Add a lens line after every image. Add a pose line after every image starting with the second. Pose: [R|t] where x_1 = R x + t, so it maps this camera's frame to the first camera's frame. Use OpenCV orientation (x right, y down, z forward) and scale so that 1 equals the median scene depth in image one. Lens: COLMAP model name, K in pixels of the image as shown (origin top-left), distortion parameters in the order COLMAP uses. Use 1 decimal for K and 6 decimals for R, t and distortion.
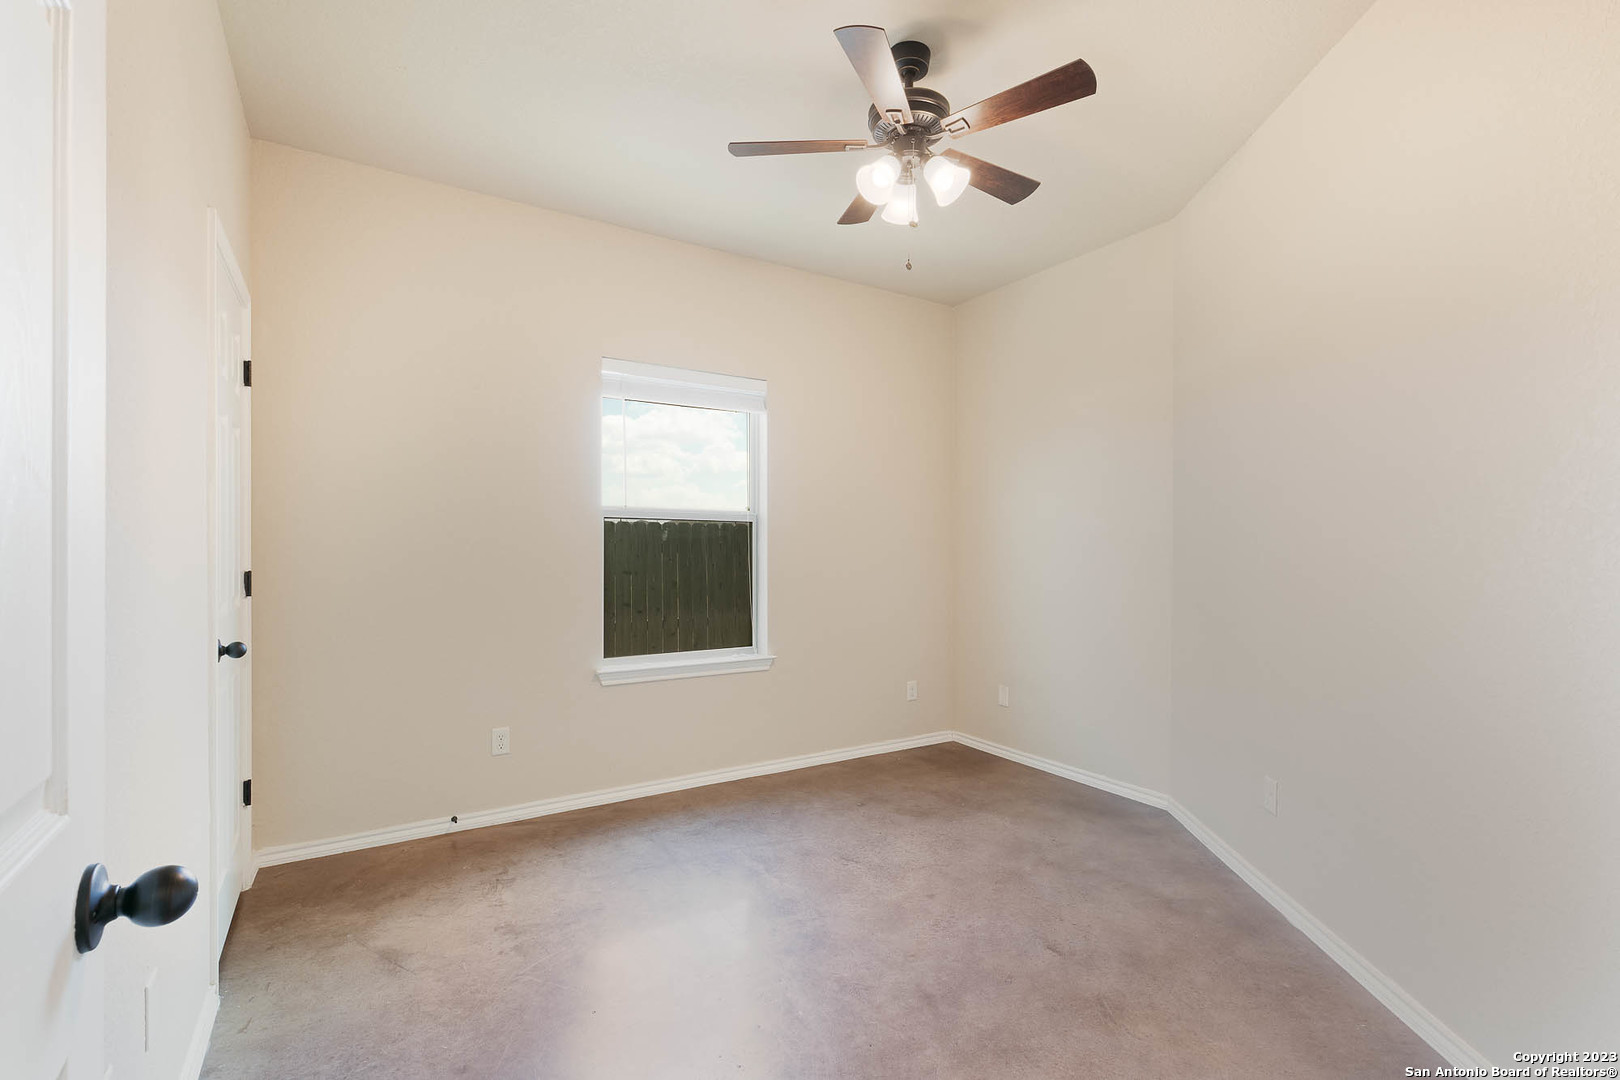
lens RADIAL K [[720.0, 0, 810.0], [0, 720.0, 540.0], [0, 0, 1]] dist [0.002580, 0.000205]
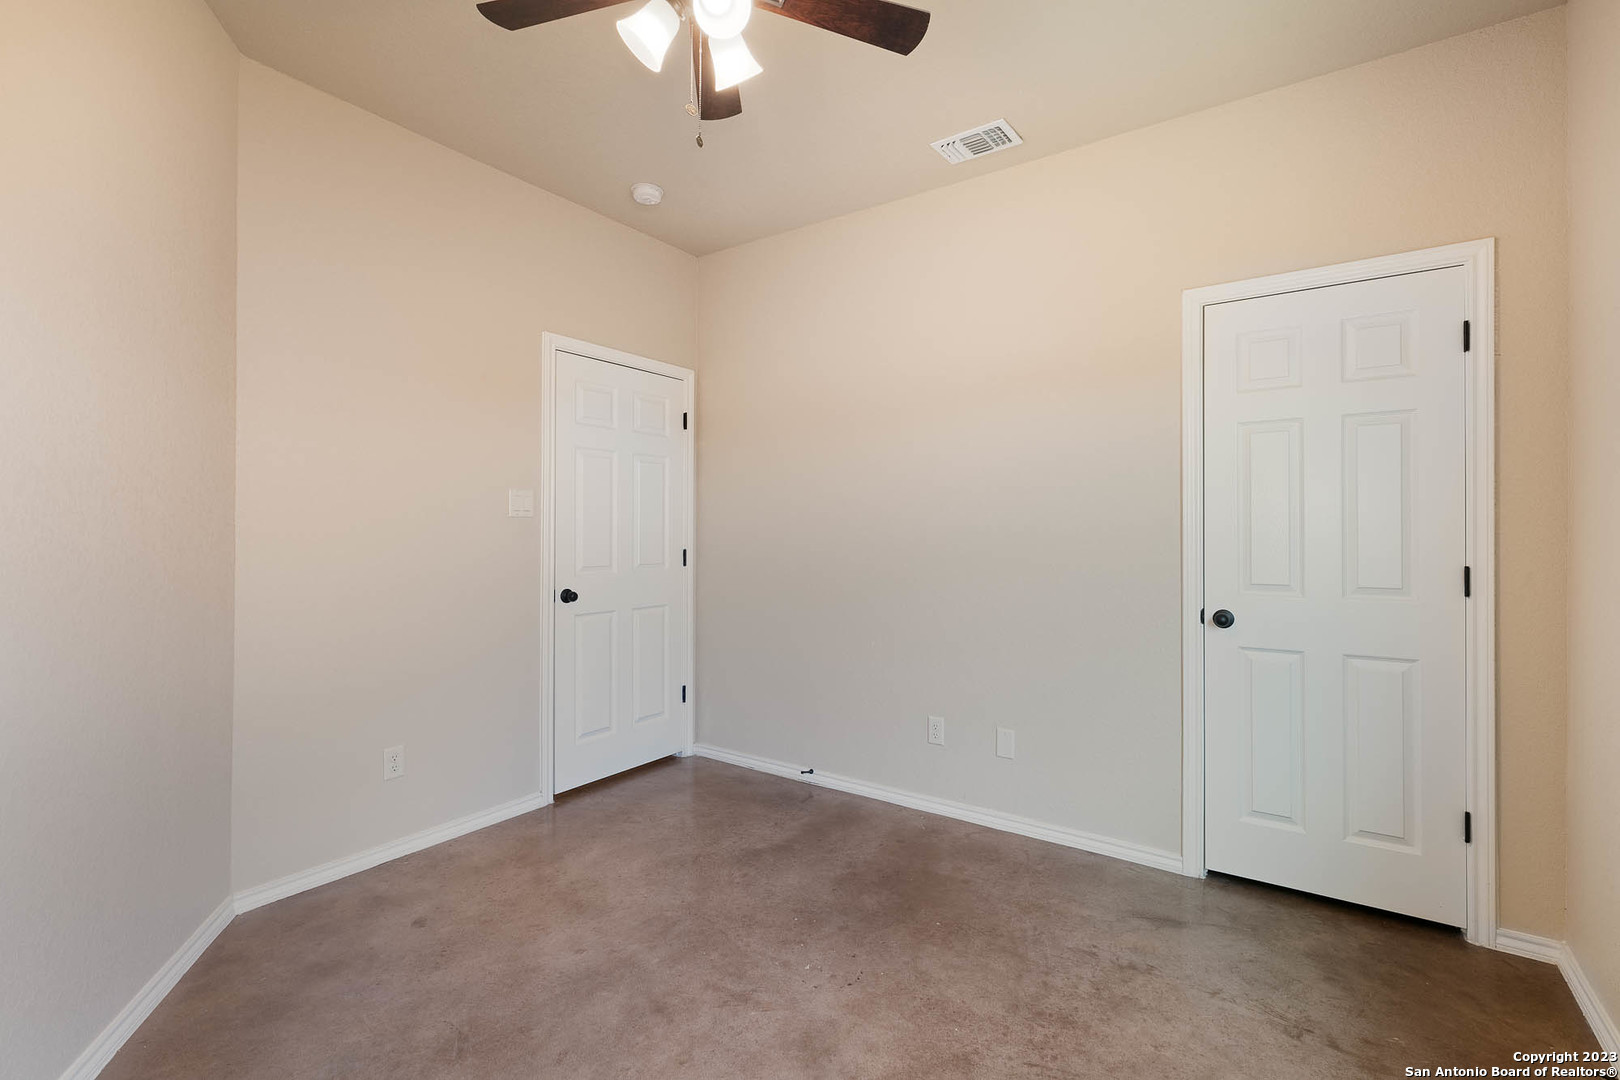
lens RADIAL K [[732.6, 0, 817.2], [0, 732.6, 534.5], [0, 0, 1]] dist [0.003171, 0.000808]
pose [[-0.919131, -0.009709, -0.393832, 0.217919], [-0.004211, 0.999881, -0.014824, 0.016086], [0.393929, -0.011966, -0.919063, 1.200522]]
